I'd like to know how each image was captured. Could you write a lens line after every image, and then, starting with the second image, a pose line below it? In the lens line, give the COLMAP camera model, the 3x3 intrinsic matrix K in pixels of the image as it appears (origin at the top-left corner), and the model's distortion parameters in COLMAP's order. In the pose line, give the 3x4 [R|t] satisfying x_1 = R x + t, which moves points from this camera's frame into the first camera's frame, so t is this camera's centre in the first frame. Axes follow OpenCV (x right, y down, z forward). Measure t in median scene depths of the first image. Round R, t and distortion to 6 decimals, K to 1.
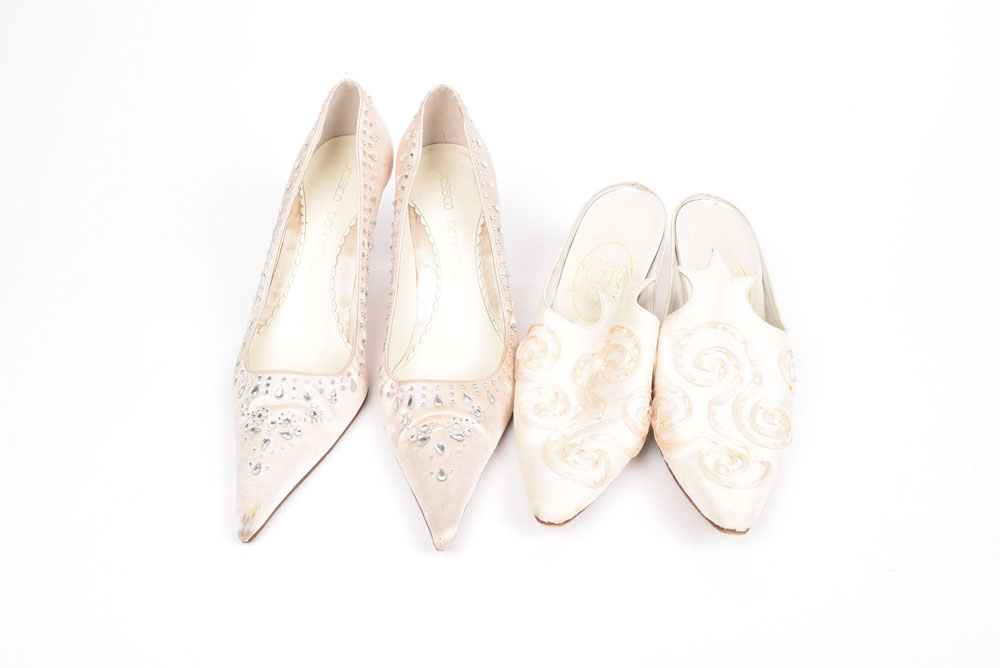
lens RADIAL K [[927.4, 0, 500.0], [0, 927.4, 334.0], [0, 0, 1]] dist [-0.076912, 0.000468]
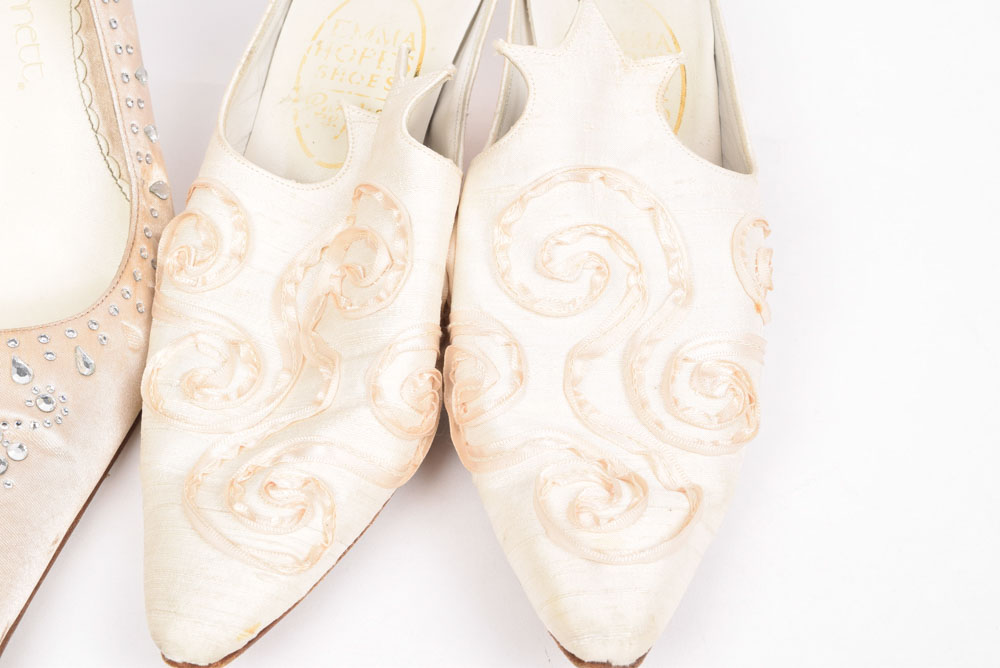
lens RADIAL K [[1543.1, 0, 500.0], [0, 1543.1, 334.0], [0, 0, 1]] dist [-0.011020, -0.038469]
pose [[0.997580, -0.053340, 0.044600, 0.159099], [0.046736, 0.989348, 0.137861, -0.037723], [-0.051478, -0.135443, 0.989447, 0.269071]]
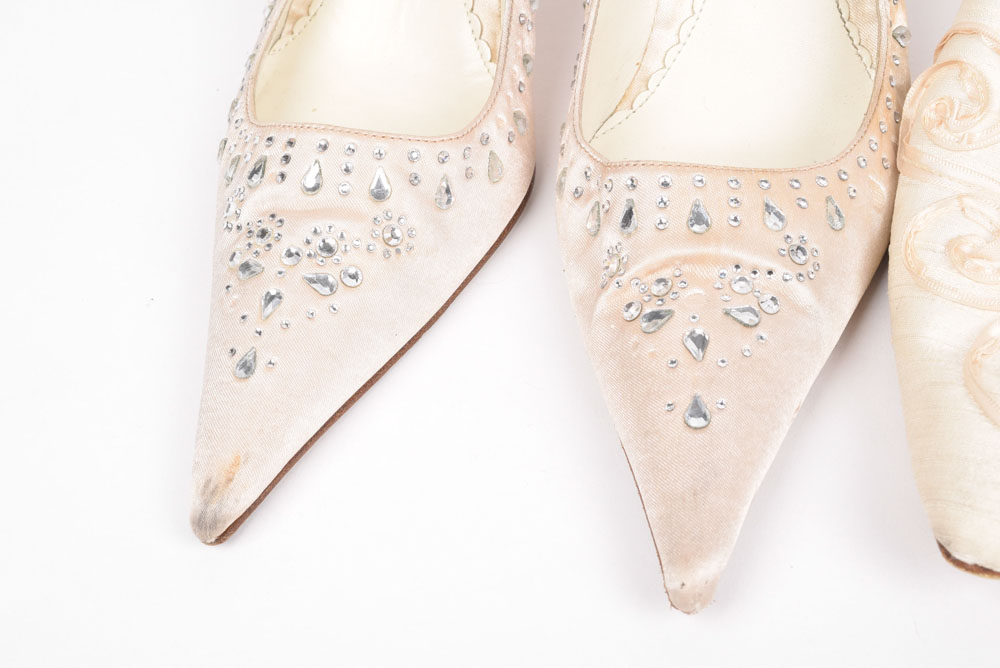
lens RADIAL K [[1543.1, 0, 500.0], [0, 1543.1, 334.0], [0, 0, 1]] dist [-0.011020, -0.038469]
pose [[0.979239, 0.065776, -0.191742, -0.020364], [-0.030508, 0.982939, 0.181384, 0.004015], [0.200401, -0.171769, 0.964539, 0.340000]]
